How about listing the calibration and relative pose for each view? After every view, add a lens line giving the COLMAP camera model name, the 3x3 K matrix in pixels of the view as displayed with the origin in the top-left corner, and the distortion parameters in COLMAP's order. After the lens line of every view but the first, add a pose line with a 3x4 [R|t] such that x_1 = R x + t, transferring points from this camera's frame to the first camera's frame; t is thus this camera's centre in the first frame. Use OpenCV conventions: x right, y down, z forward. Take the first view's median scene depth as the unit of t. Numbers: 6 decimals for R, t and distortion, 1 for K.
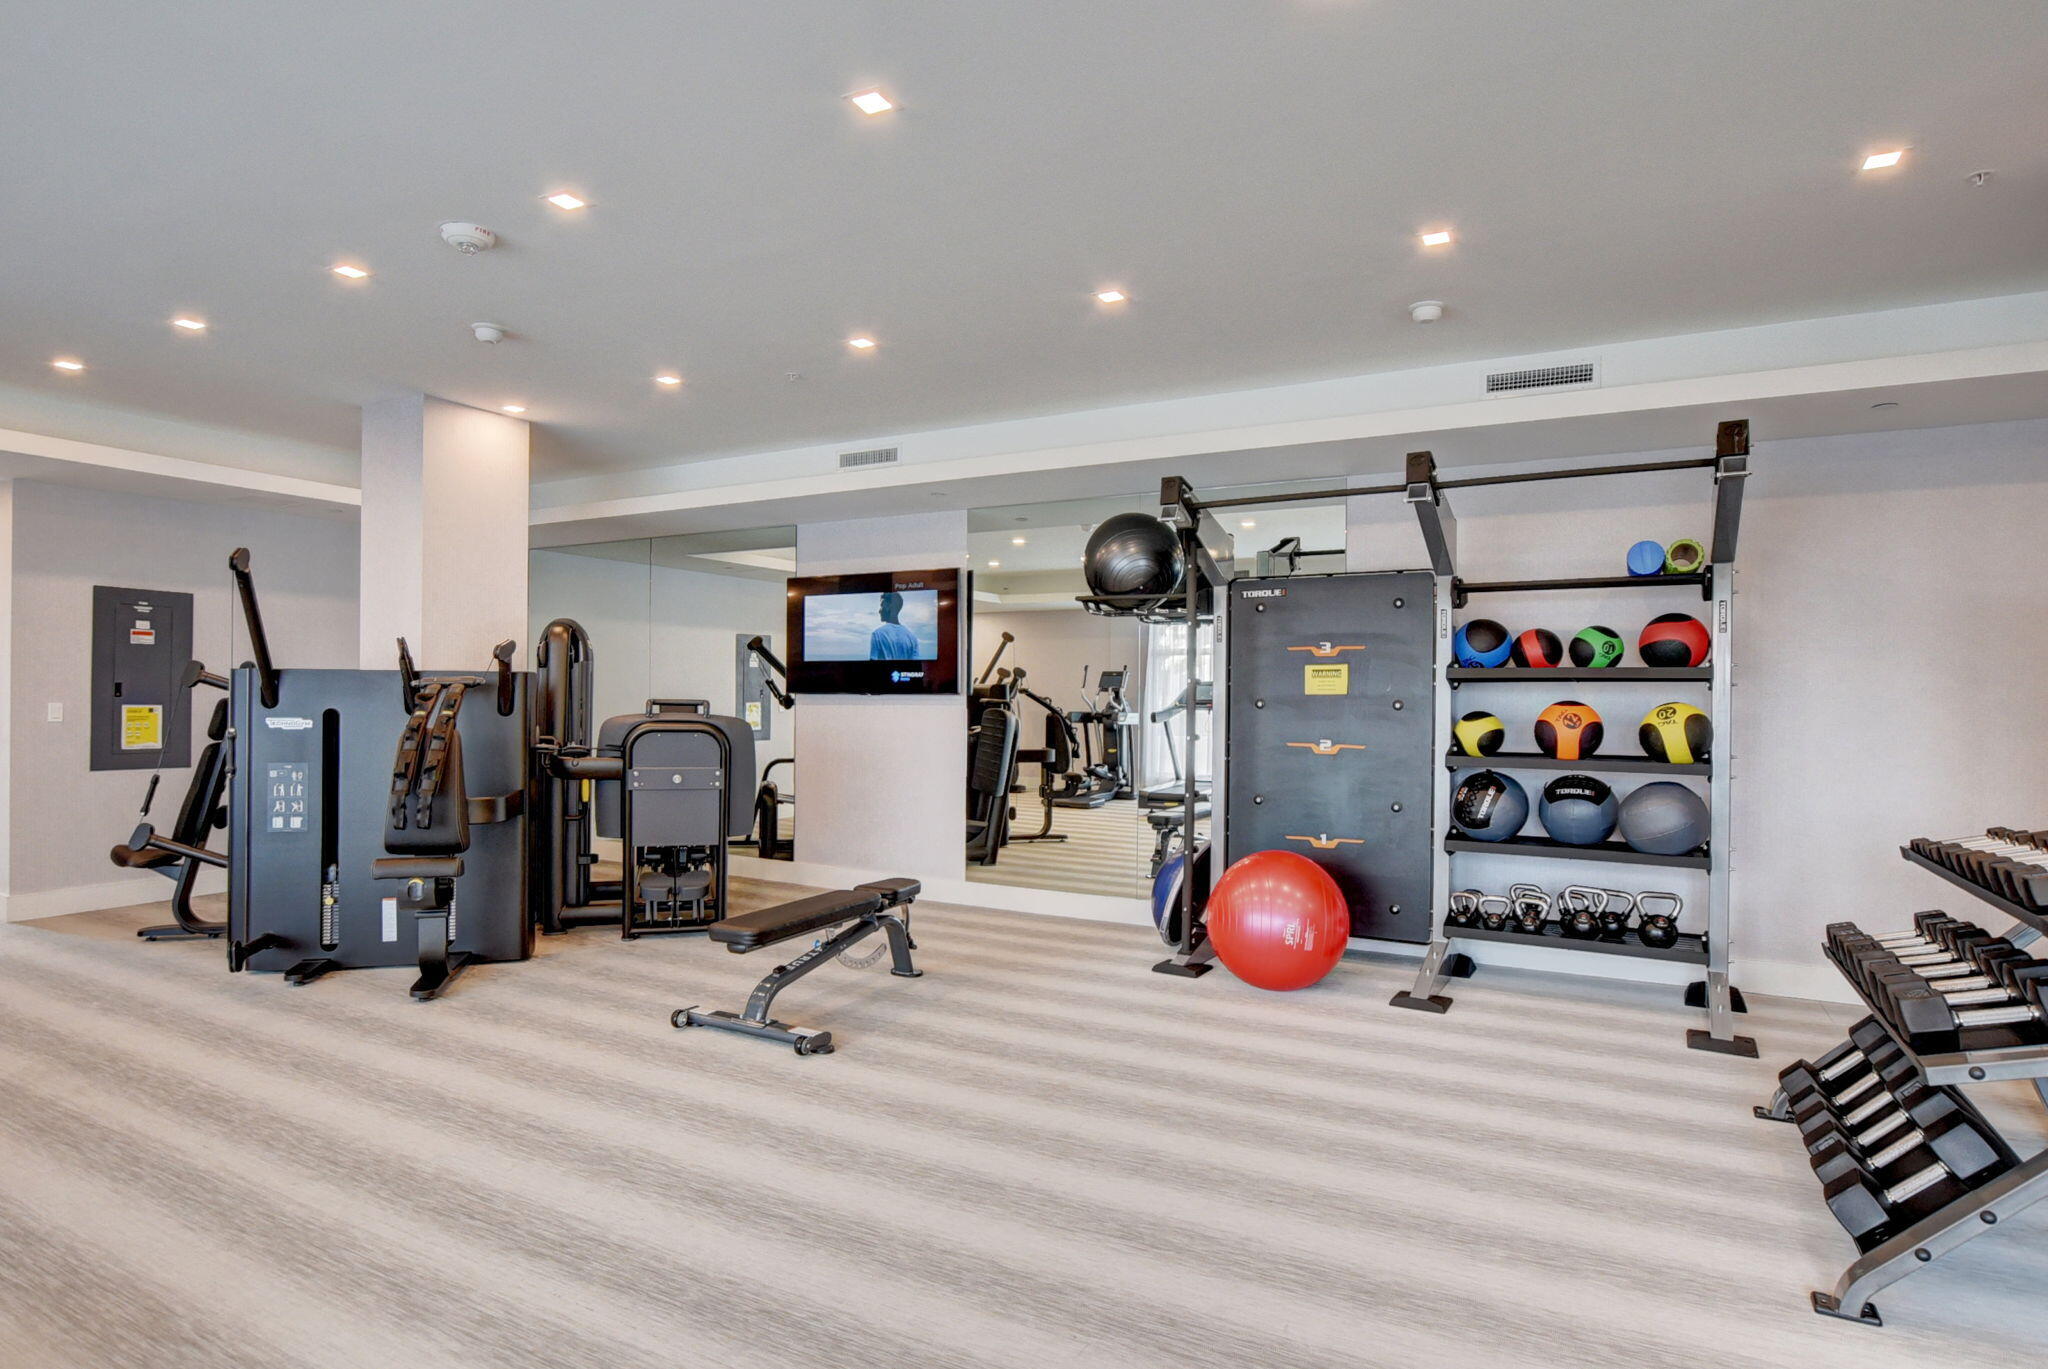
lens RADIAL K [[1047.0, 0, 1026.6], [0, 1047.0, 711.4], [0, 0, 1]] dist [-0.019293, 0.000111]
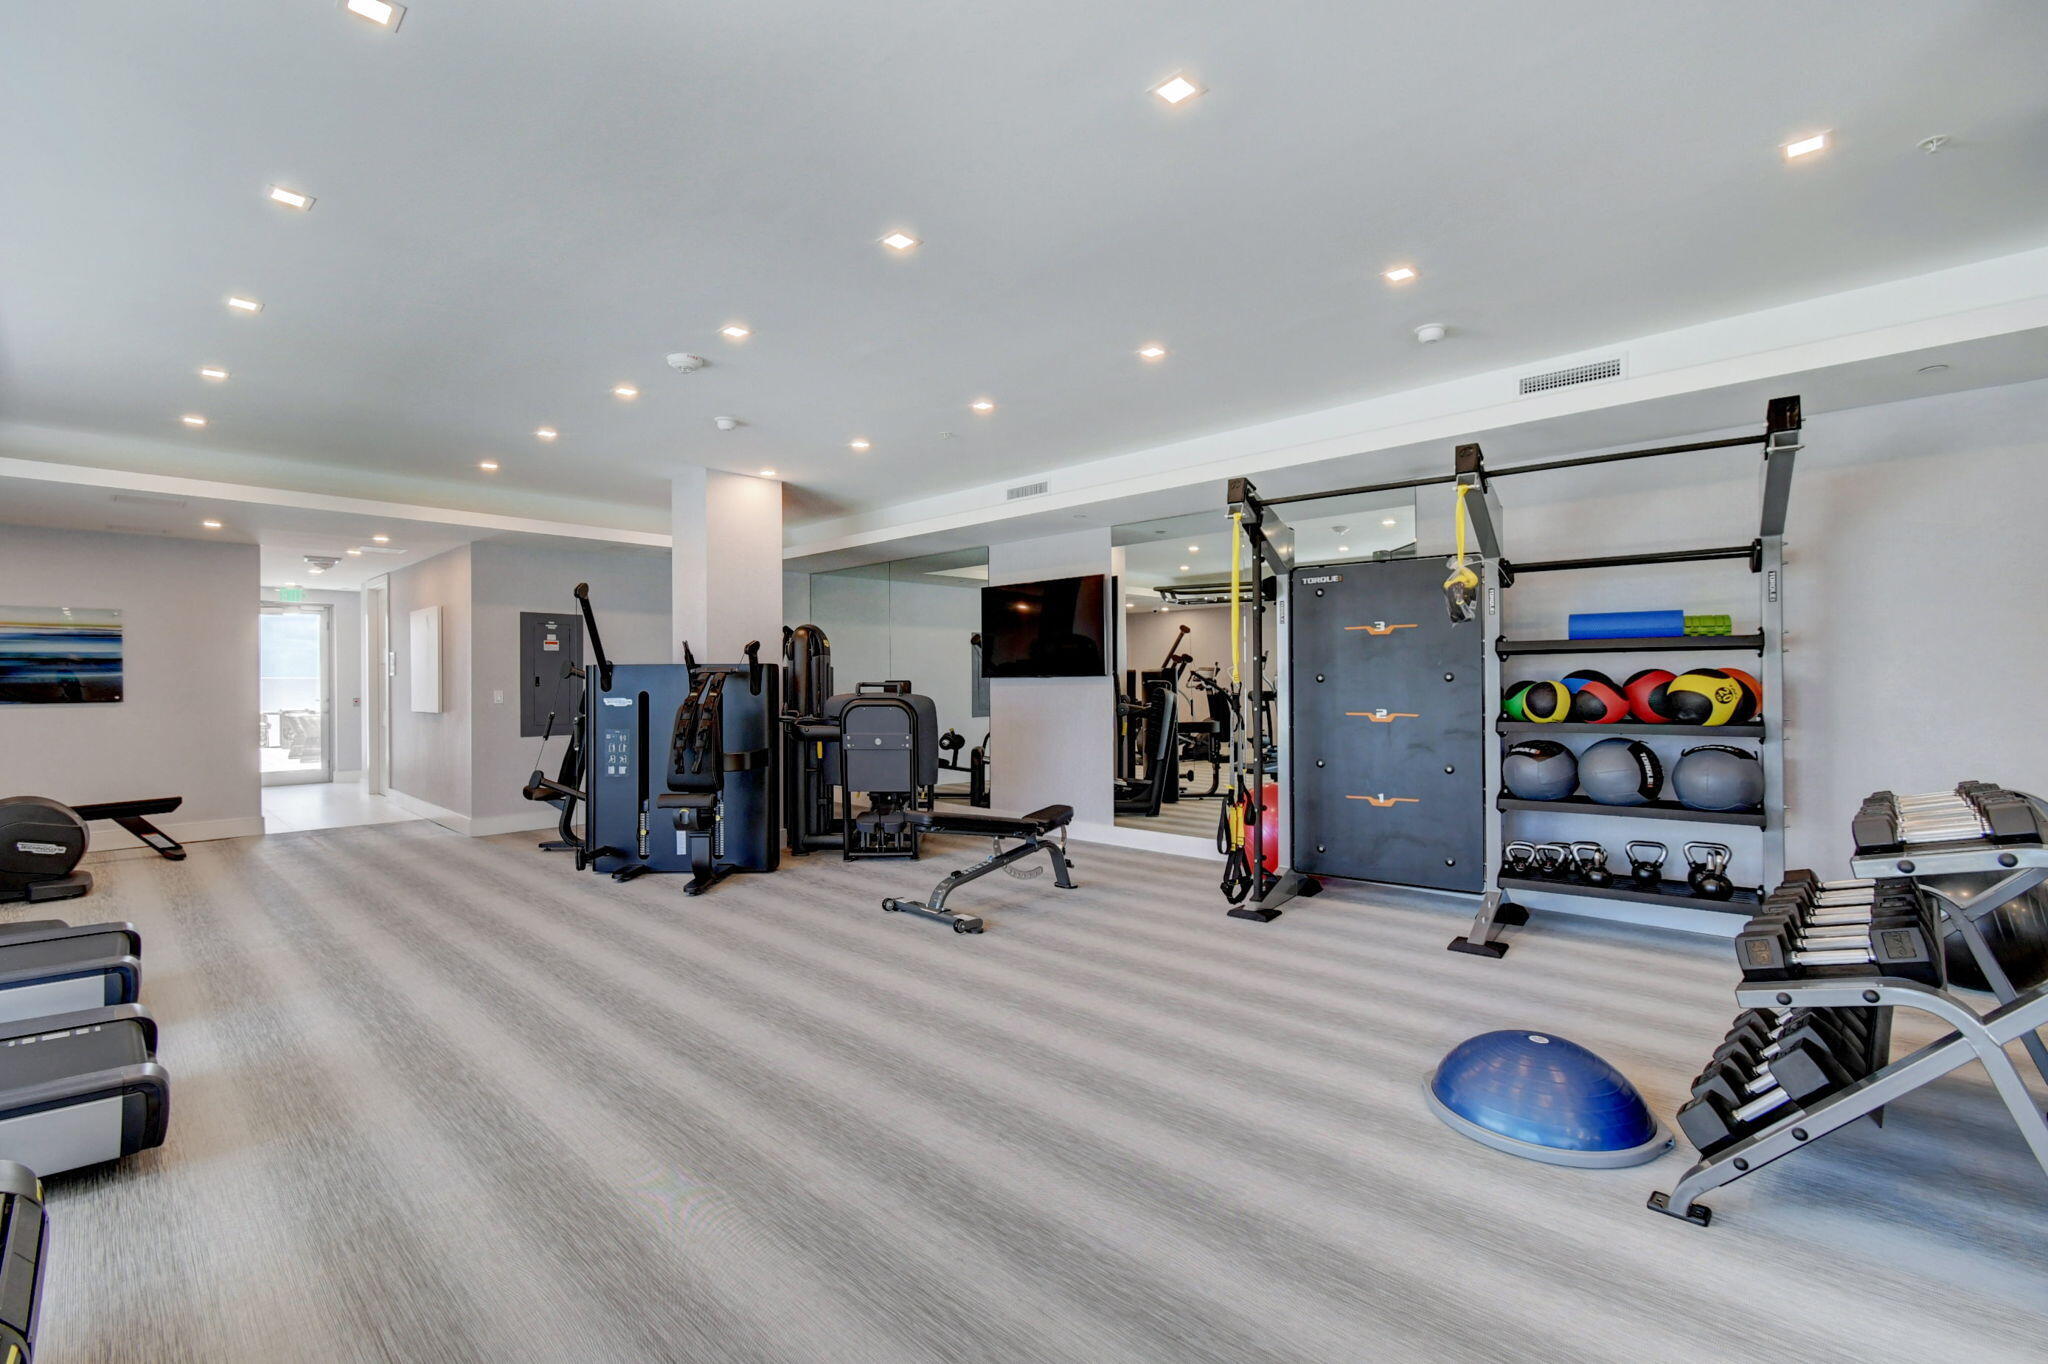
lens RADIAL K [[875.9, 0, 1034.1], [0, 875.9, 689.0], [0, 0, 1]] dist [-0.001426, -0.000121]
pose [[0.967105, -0.013326, -0.254029, 0.163055], [0.011477, 0.999896, -0.008760, 0.011068], [0.254119, 0.005556, 0.967157, -0.037963]]
